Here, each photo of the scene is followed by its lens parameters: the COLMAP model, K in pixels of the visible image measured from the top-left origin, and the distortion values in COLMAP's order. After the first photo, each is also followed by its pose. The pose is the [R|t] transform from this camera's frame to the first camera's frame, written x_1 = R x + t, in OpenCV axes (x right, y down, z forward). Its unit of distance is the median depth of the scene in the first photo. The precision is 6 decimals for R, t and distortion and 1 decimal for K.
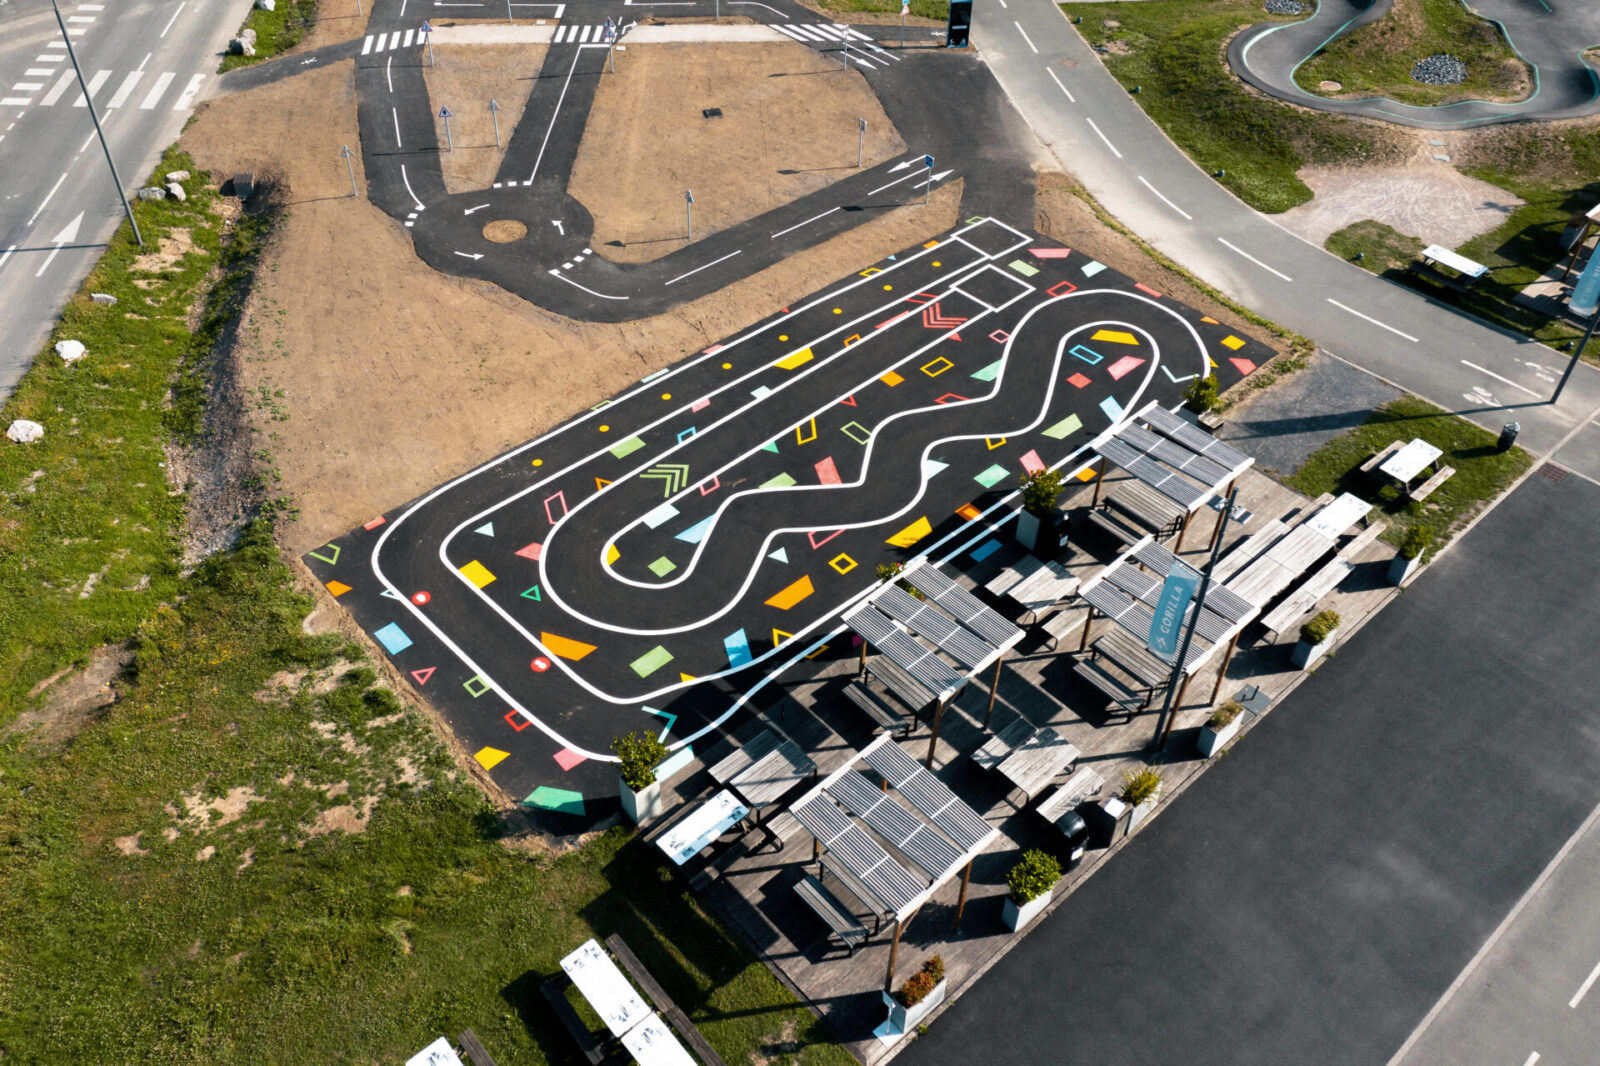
lens RADIAL K [[1314.3, 0, 788.3], [0, 1314.3, 530.6], [0, 0, 1]] dist [0.016303, 0.039313]
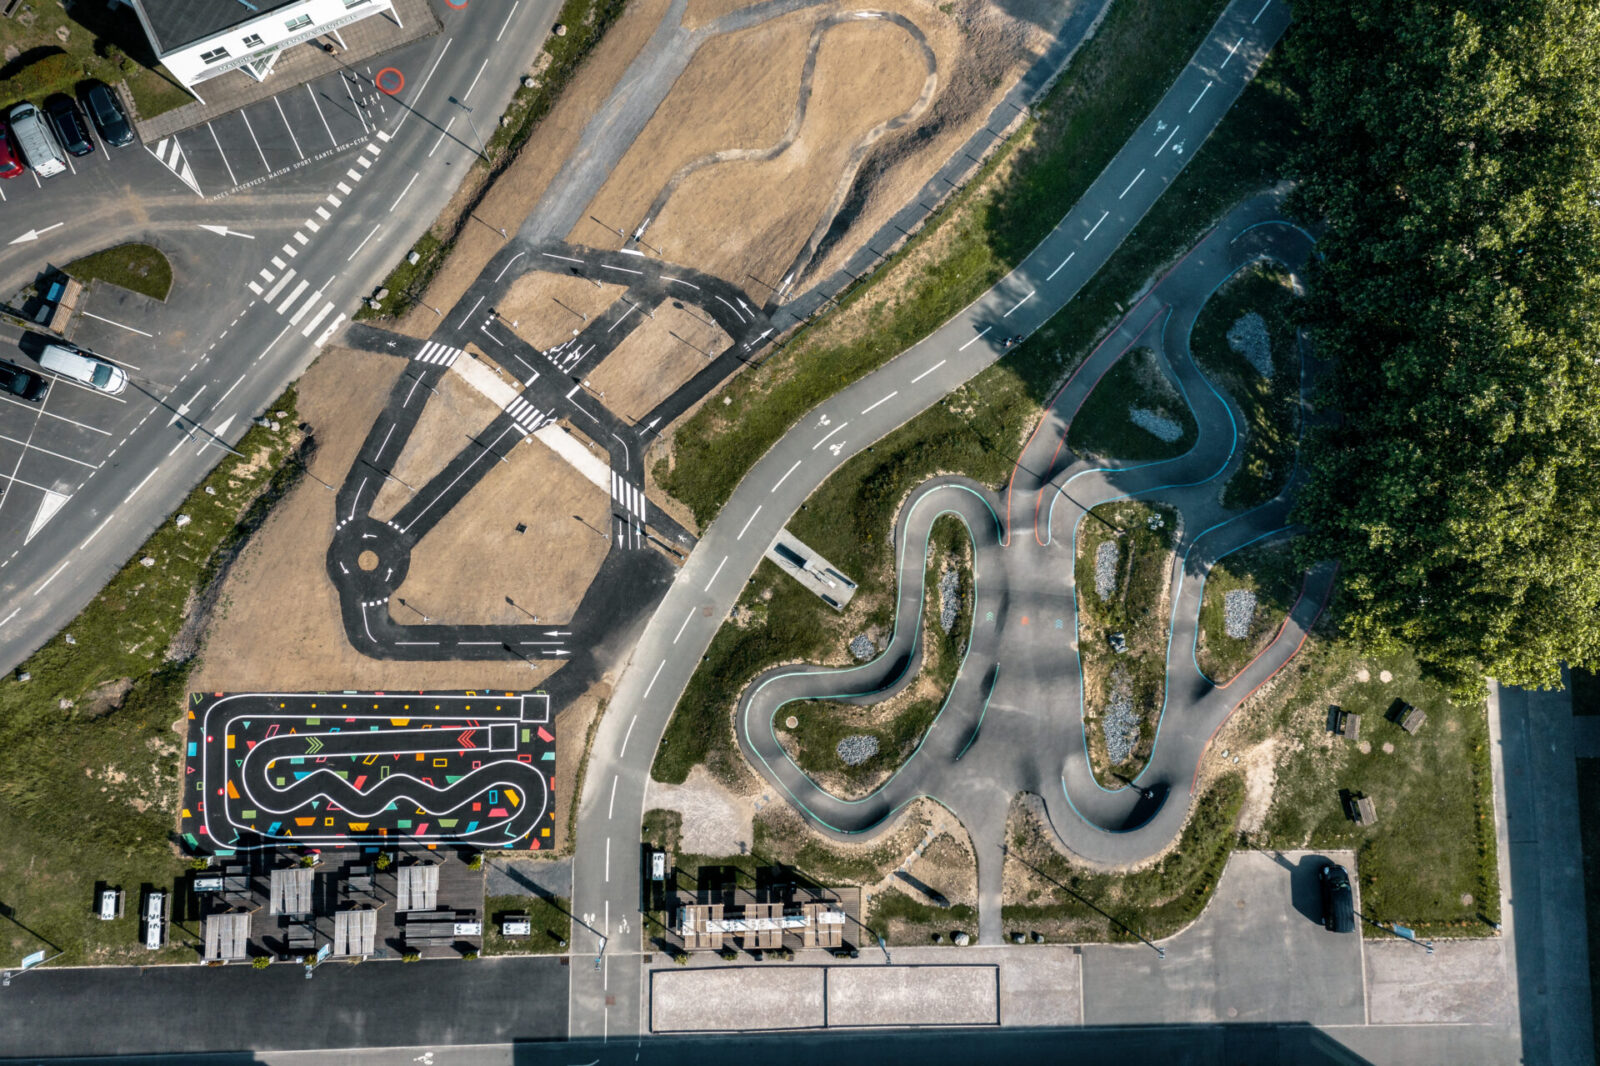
lens RADIAL K [[1283.5, 0, 800.0], [0, 1283.5, 533.0], [0, 0, 1]] dist [0.005054, 0.101526]
pose [[0.746250, 0.665286, -0.022490, 0.362920], [-0.496982, 0.579305, 0.646076, -2.139970], [0.442854, -0.470957, 0.762942, -0.314422]]
